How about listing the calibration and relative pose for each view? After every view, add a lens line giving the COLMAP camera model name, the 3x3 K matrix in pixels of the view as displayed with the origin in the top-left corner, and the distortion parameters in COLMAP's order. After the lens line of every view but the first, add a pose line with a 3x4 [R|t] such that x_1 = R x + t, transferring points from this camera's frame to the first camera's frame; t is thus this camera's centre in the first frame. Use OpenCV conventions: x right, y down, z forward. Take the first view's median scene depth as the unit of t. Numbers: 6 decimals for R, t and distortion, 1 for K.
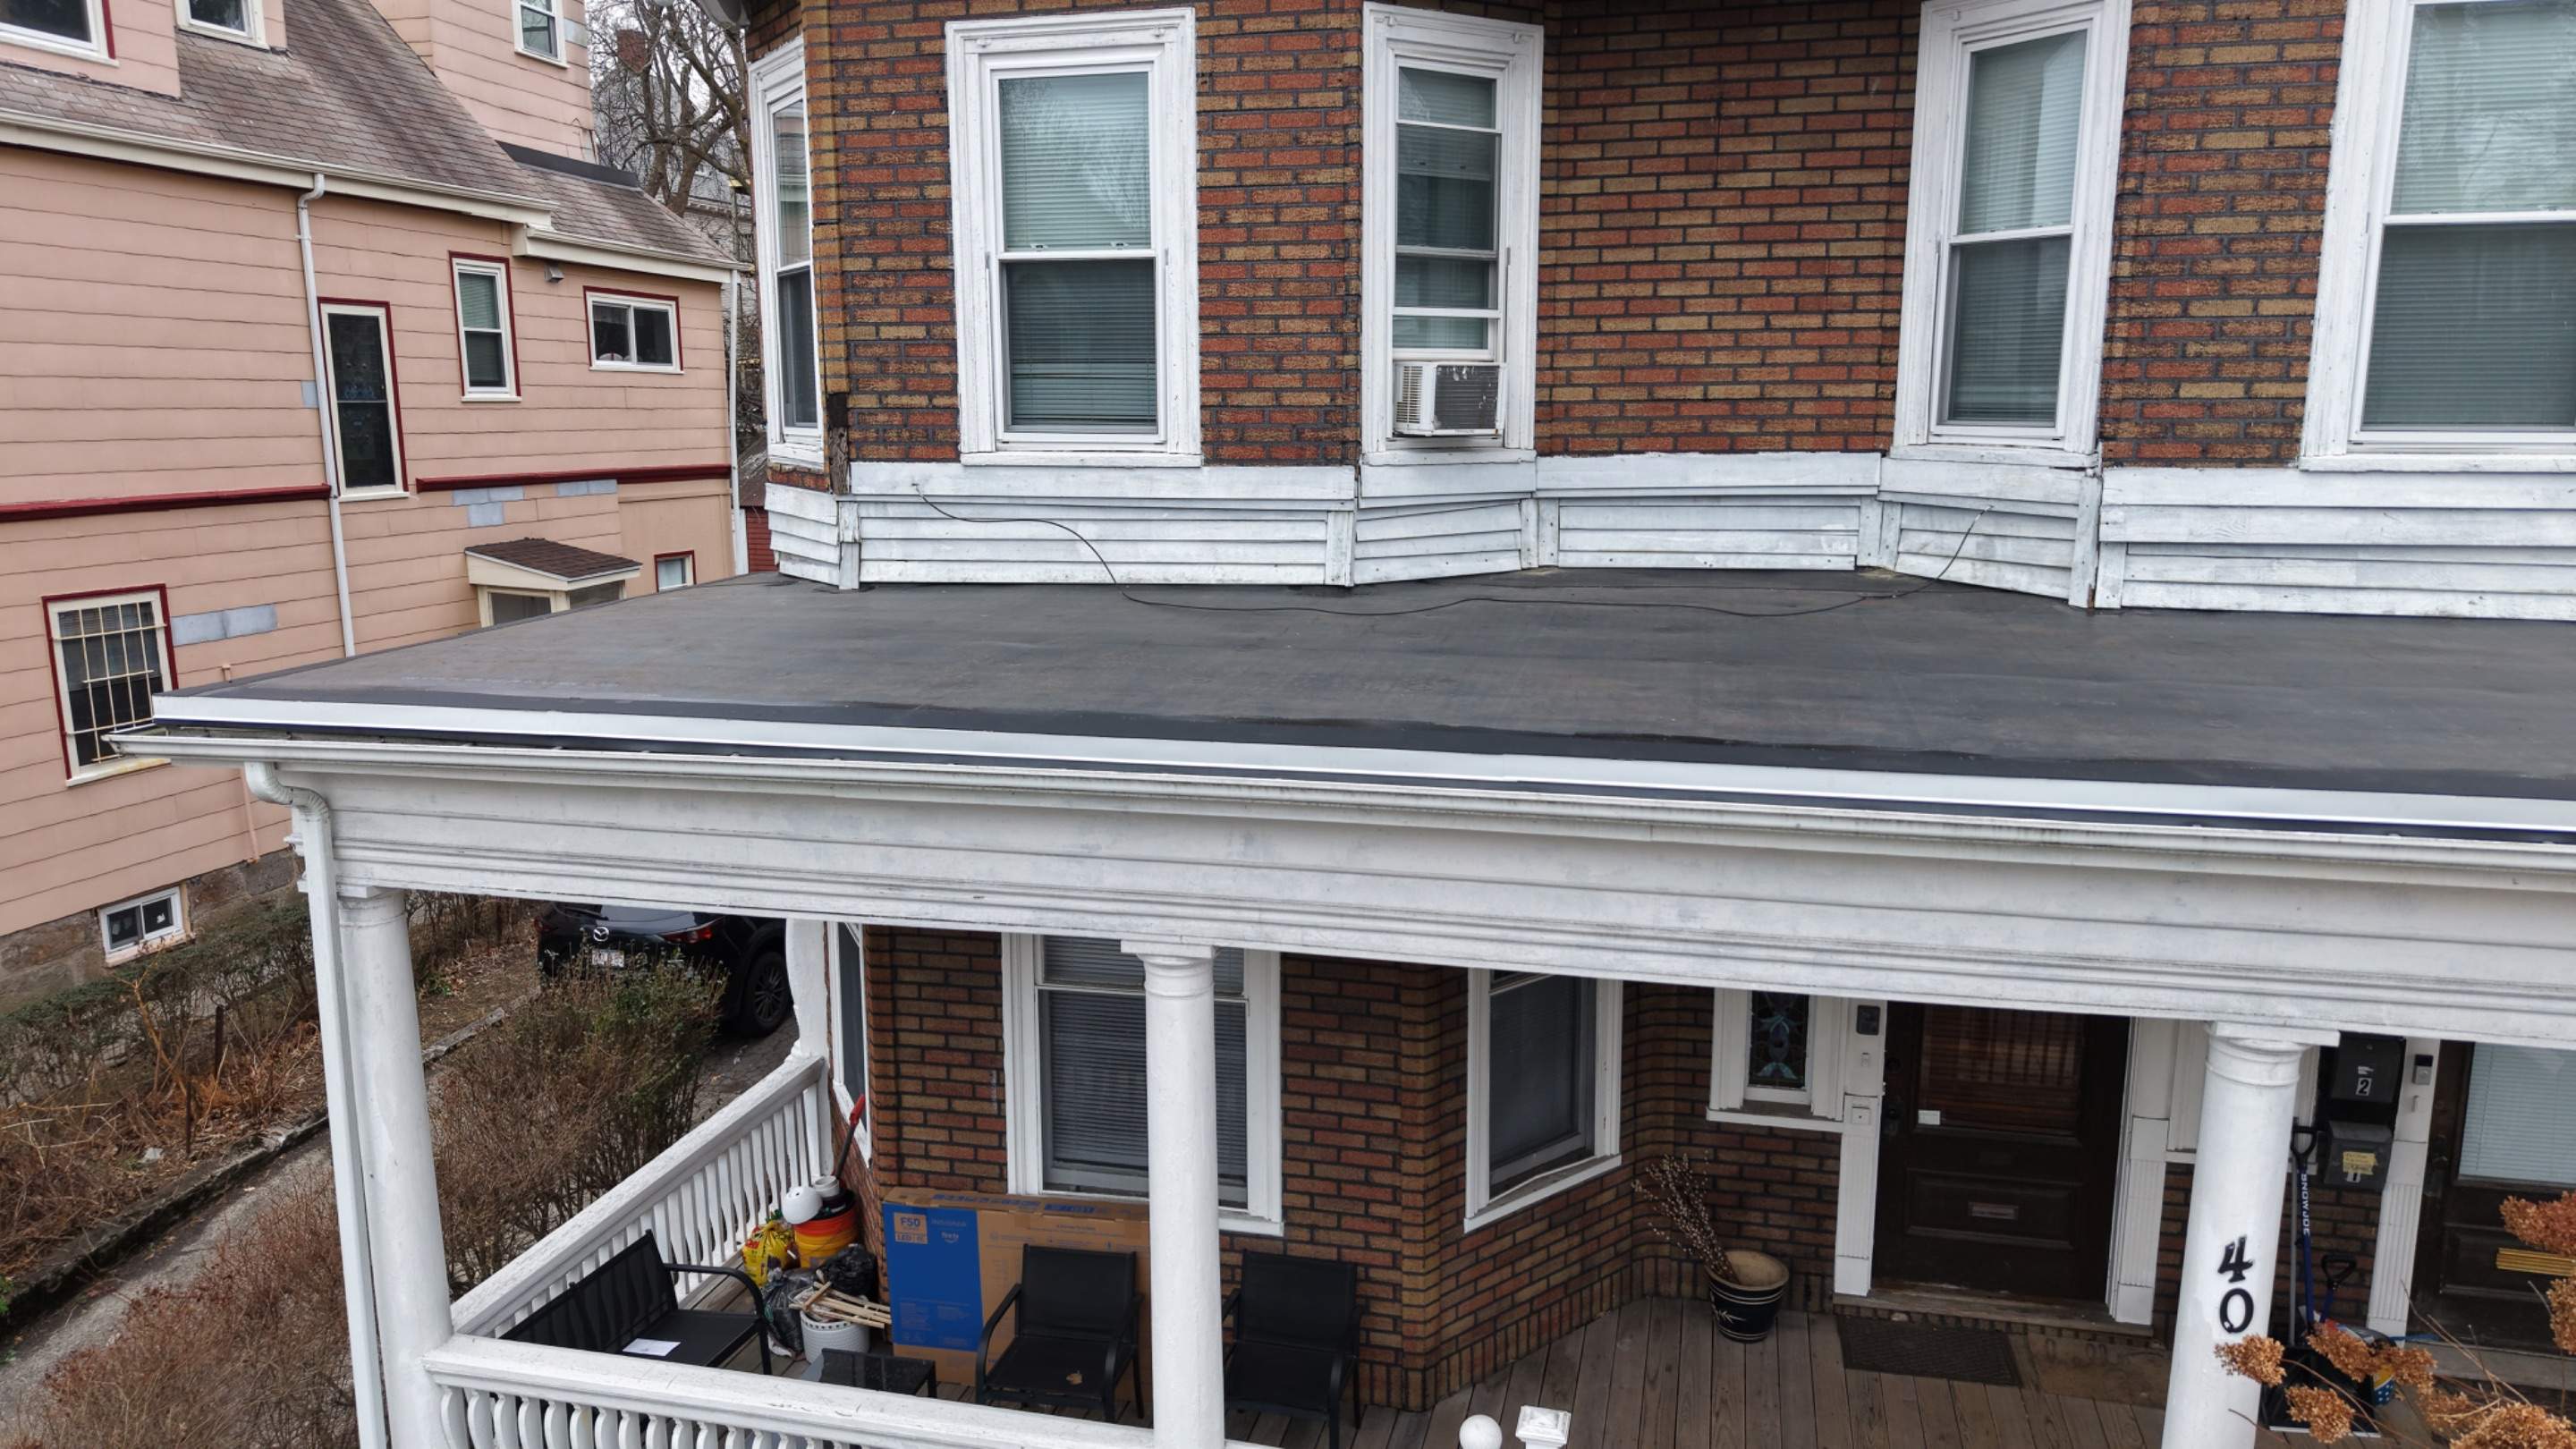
lens RADIAL K [[1719.8, 0, 1283.5], [0, 1719.8, 728.6], [0, 0, 1]] dist [0.022275, -0.020407]
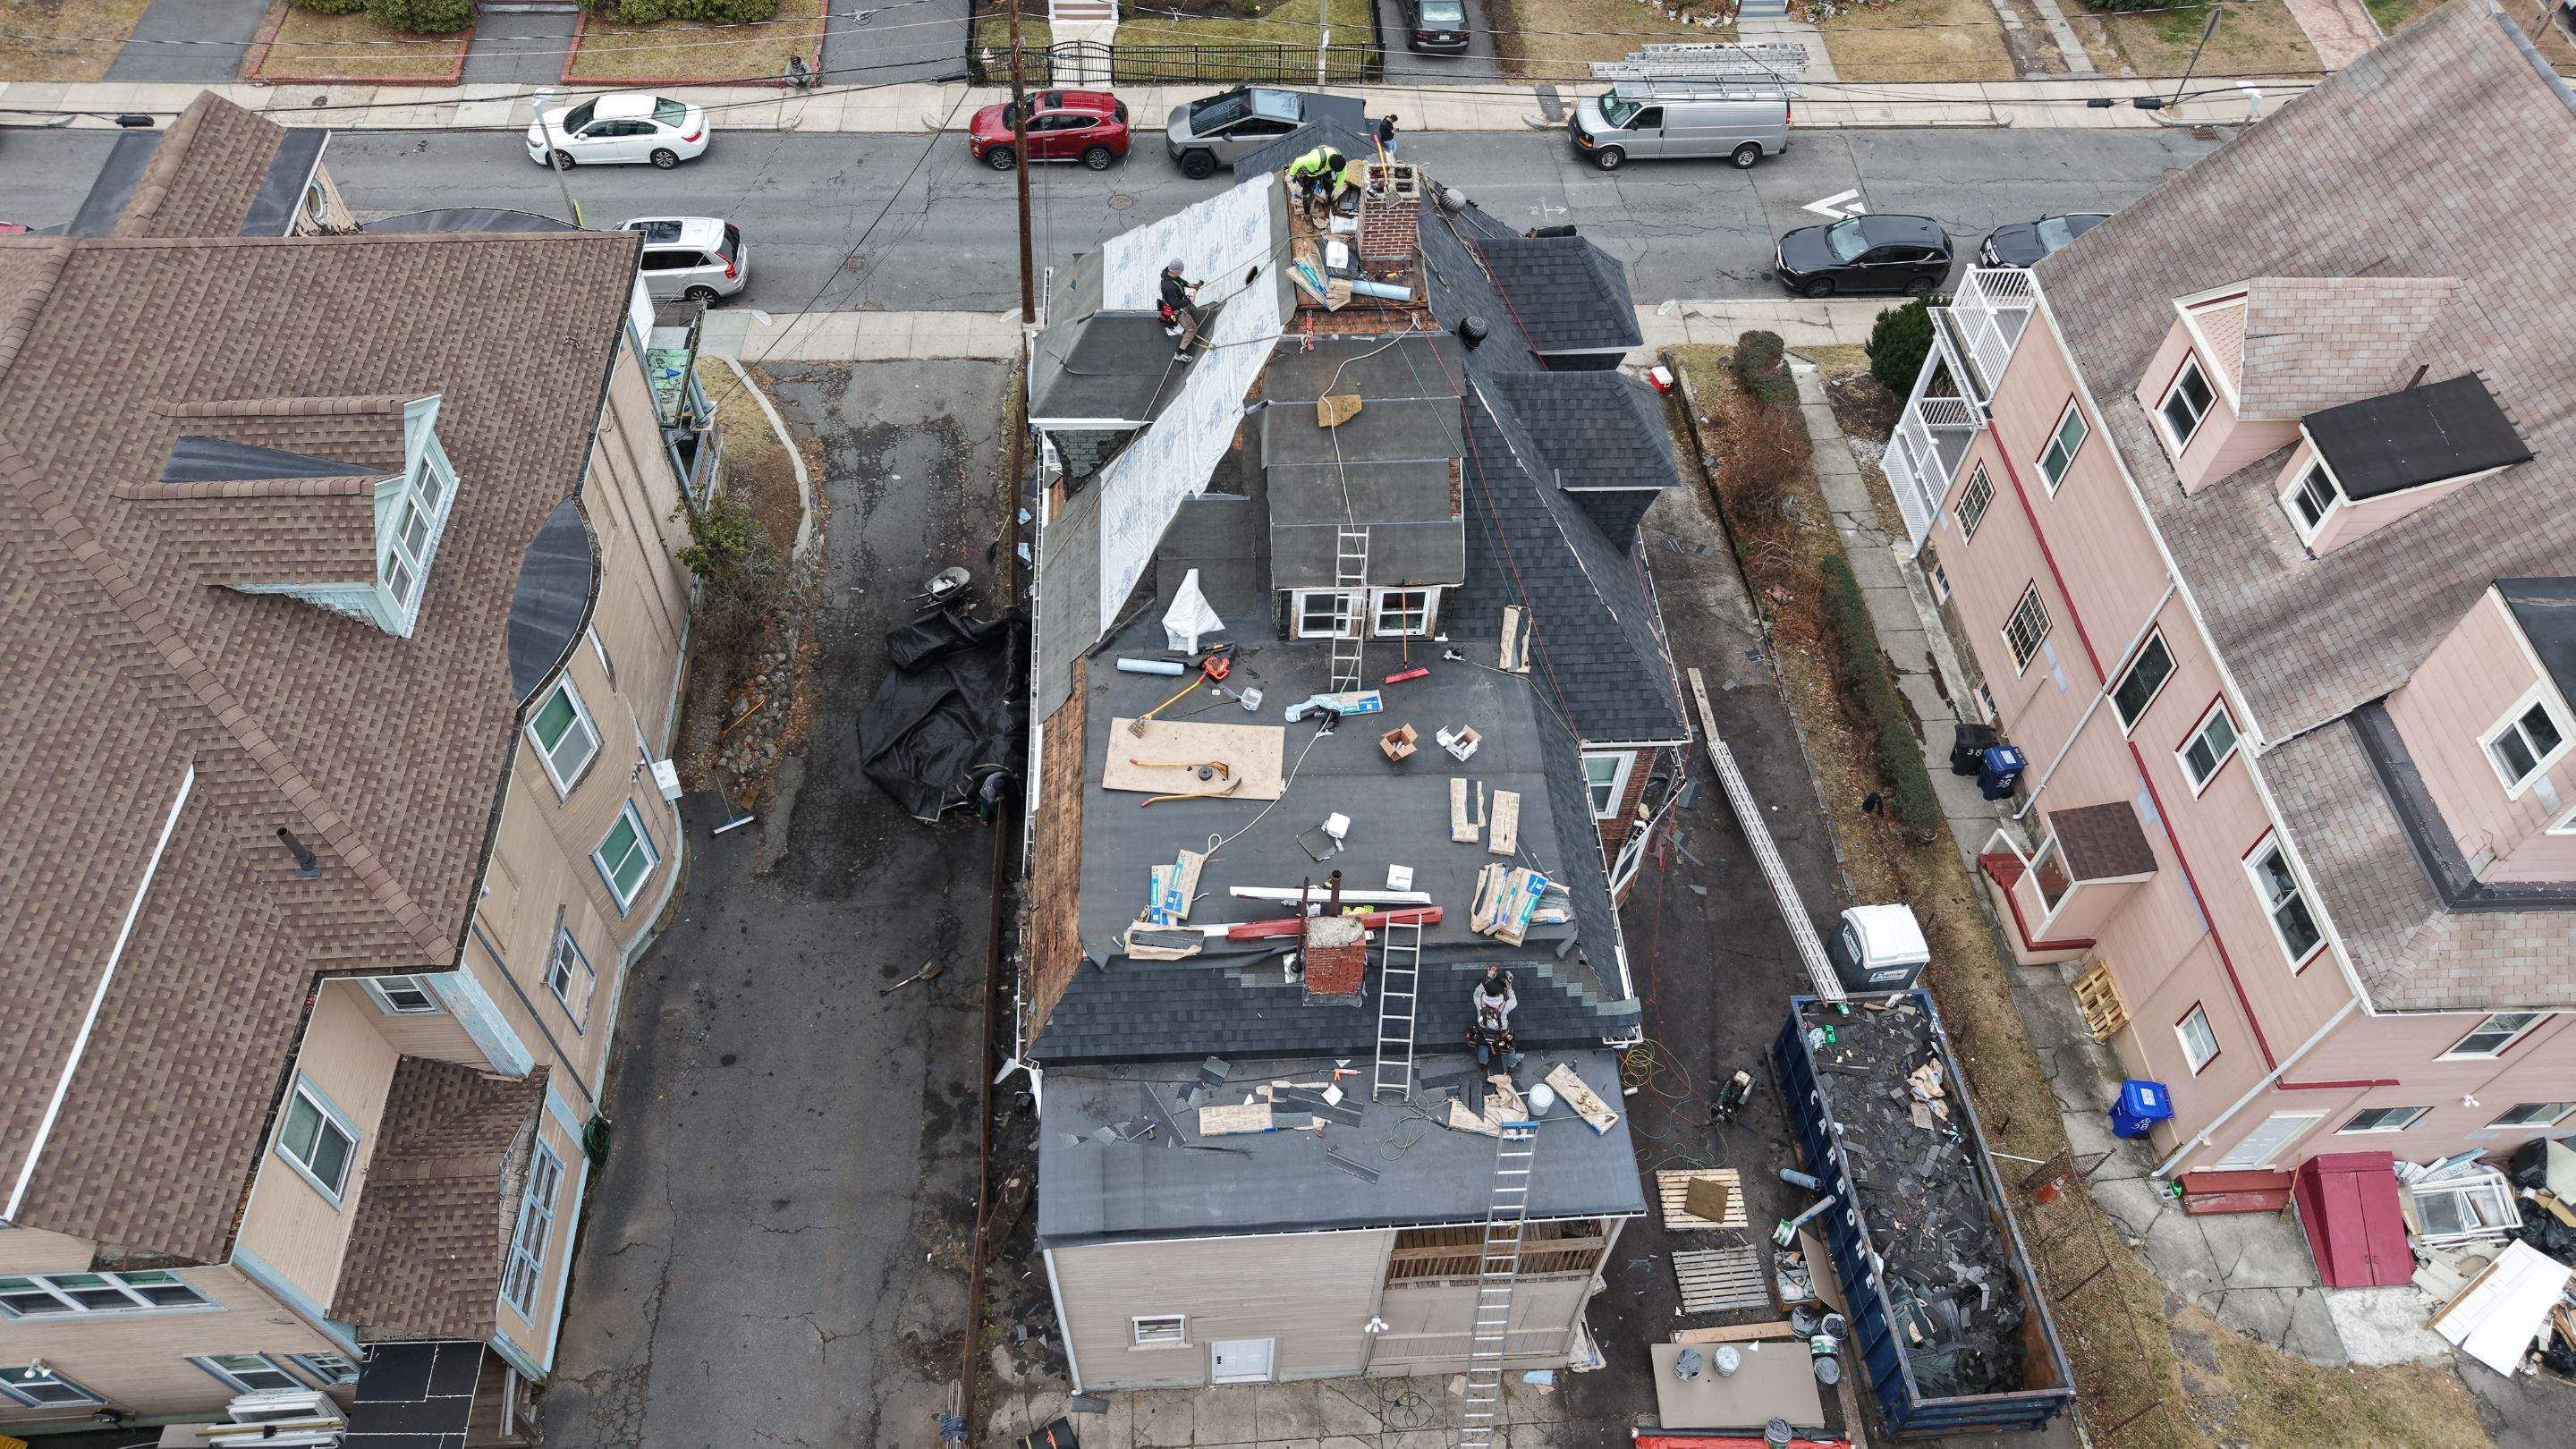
lens RADIAL K [[1719.8, 0, 1274.4], [0, 1719.8, 734.9], [0, 0, 1]] dist [0.022275, -0.020407]
pose [[-0.957064, 0.218350, -0.190660, 1.394041], [-0.075991, 0.445739, 0.891932, -3.796041], [0.279738, 0.868124, -0.410008, 3.613722]]
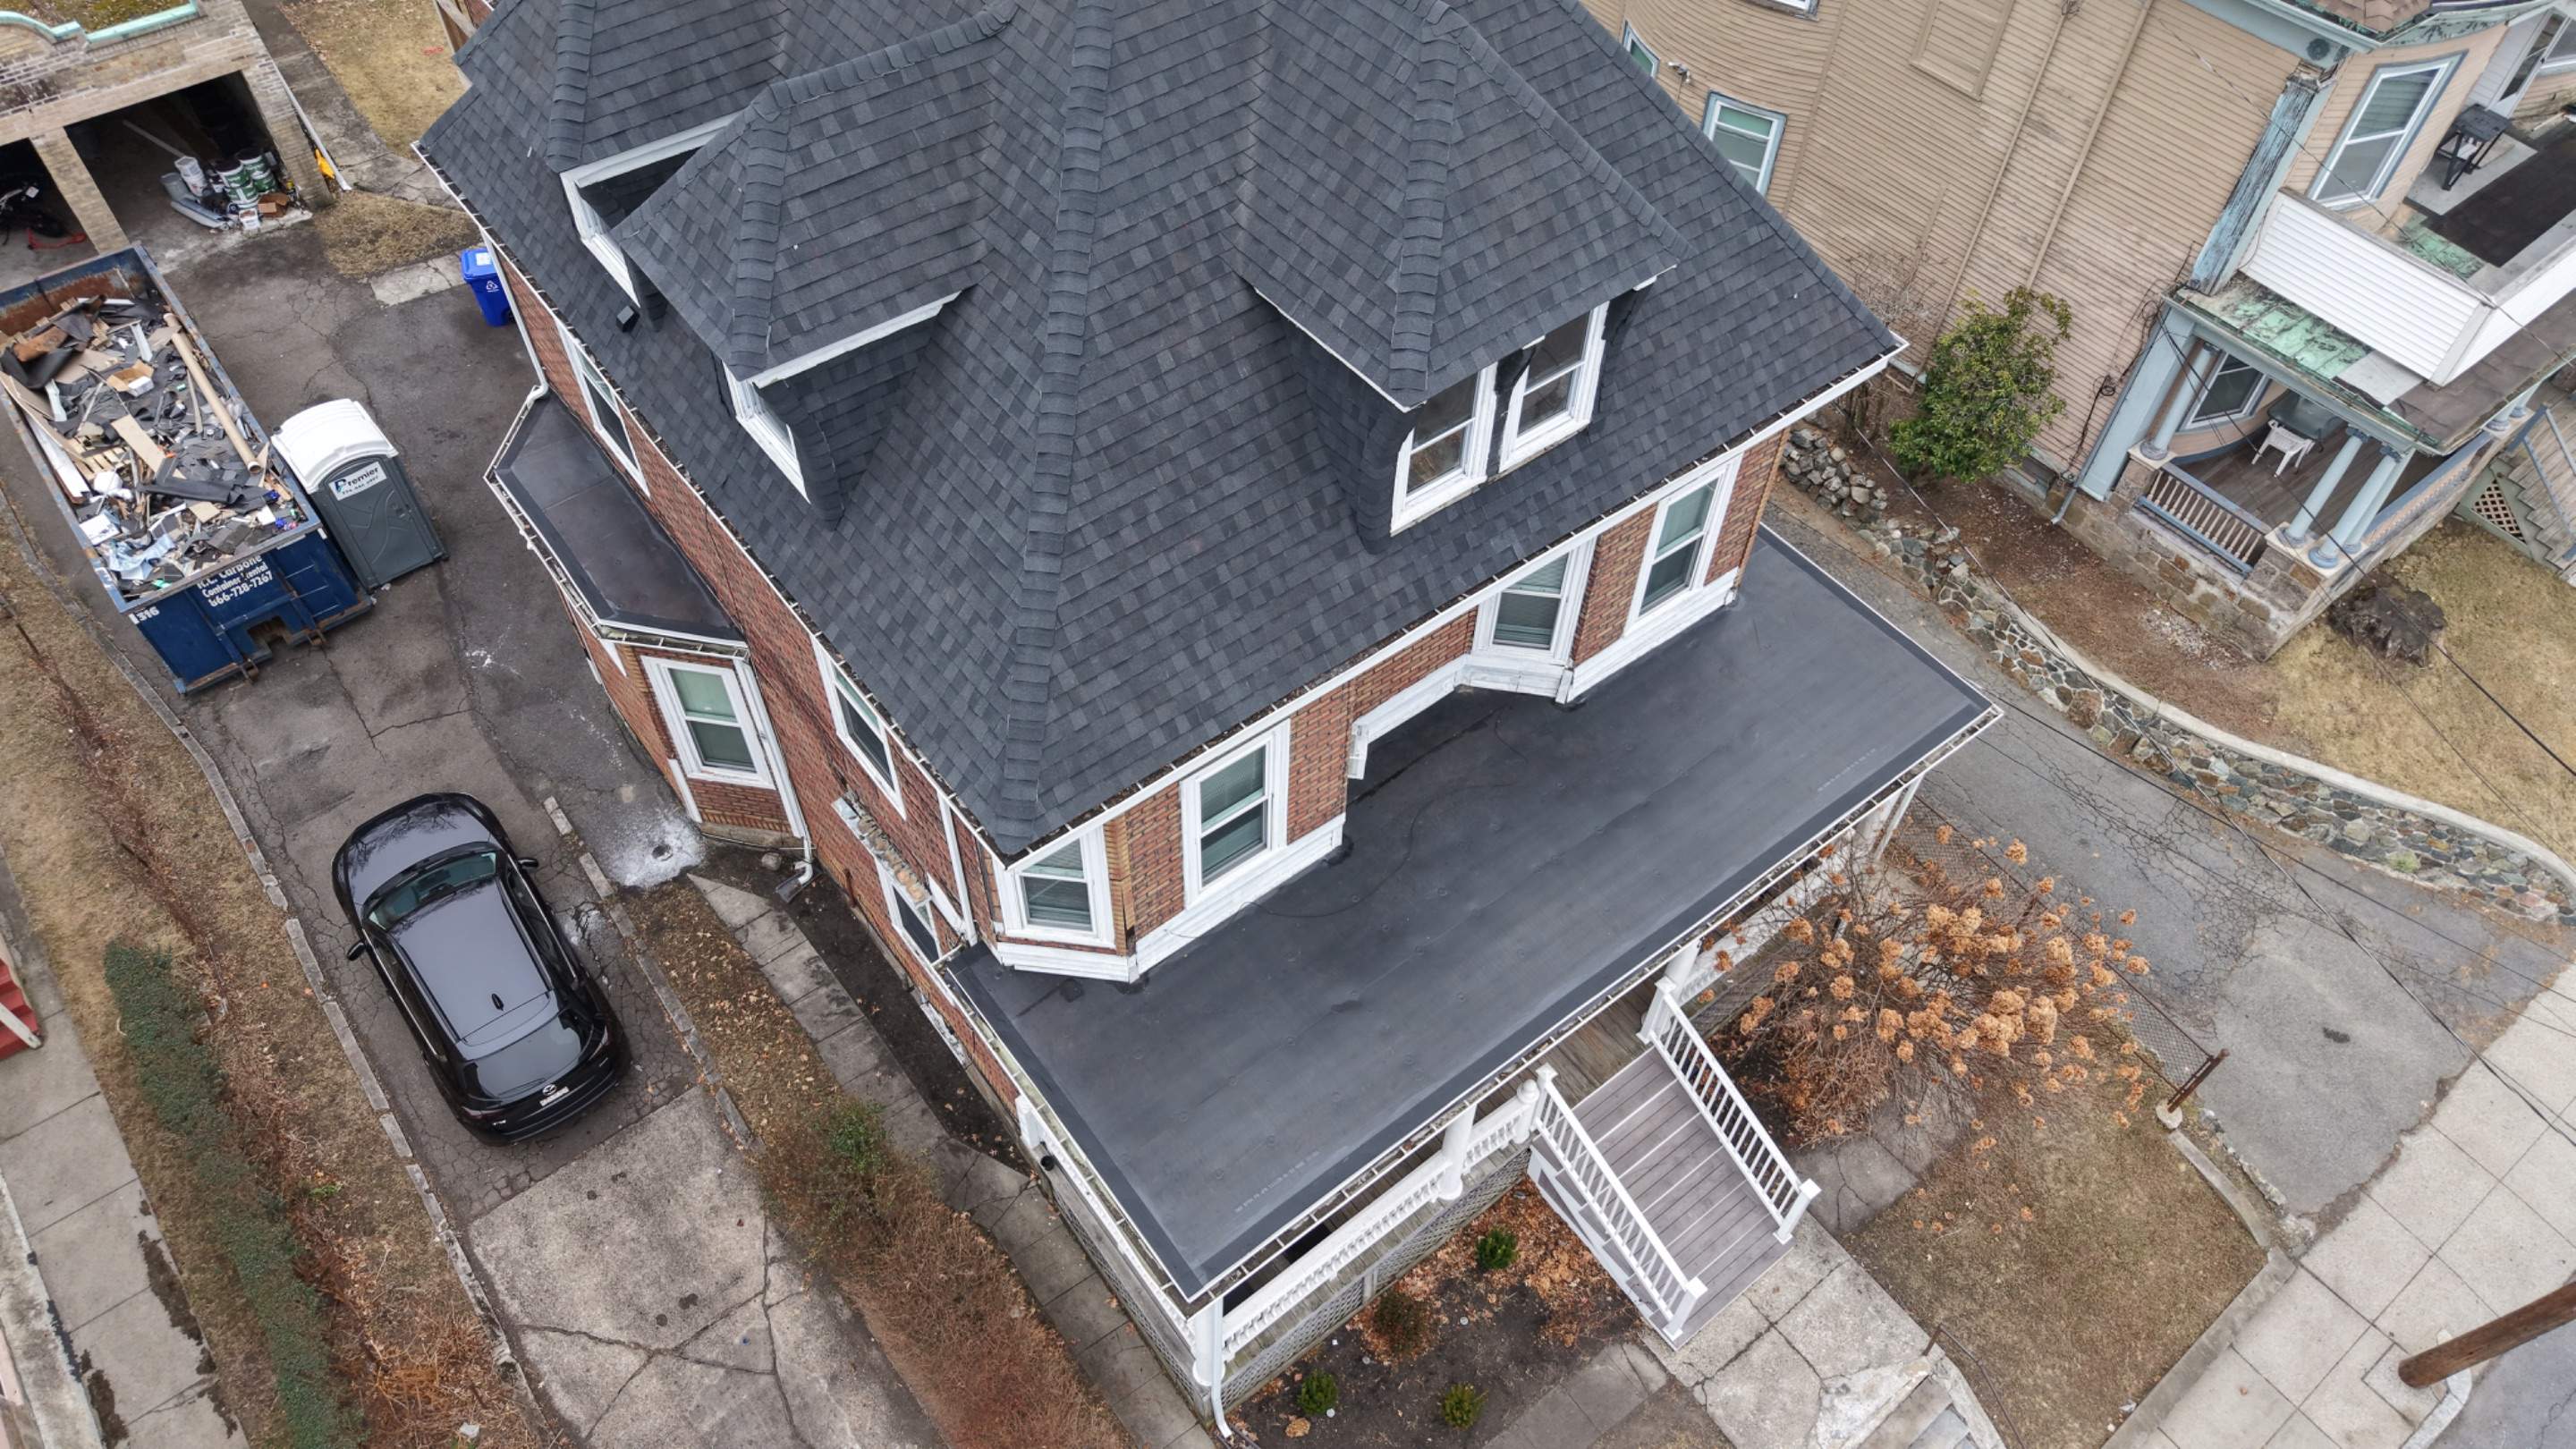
lens RADIAL K [[1719.8, 0, 1282.7], [0, 1719.8, 725.3], [0, 0, 1]] dist [0.022275, -0.020407]
pose [[0.621639, -0.596384, 0.507830, -1.012287], [0.122006, 0.714125, 0.689304, -1.683960], [-0.773744, -0.366540, 0.516690, -0.011678]]
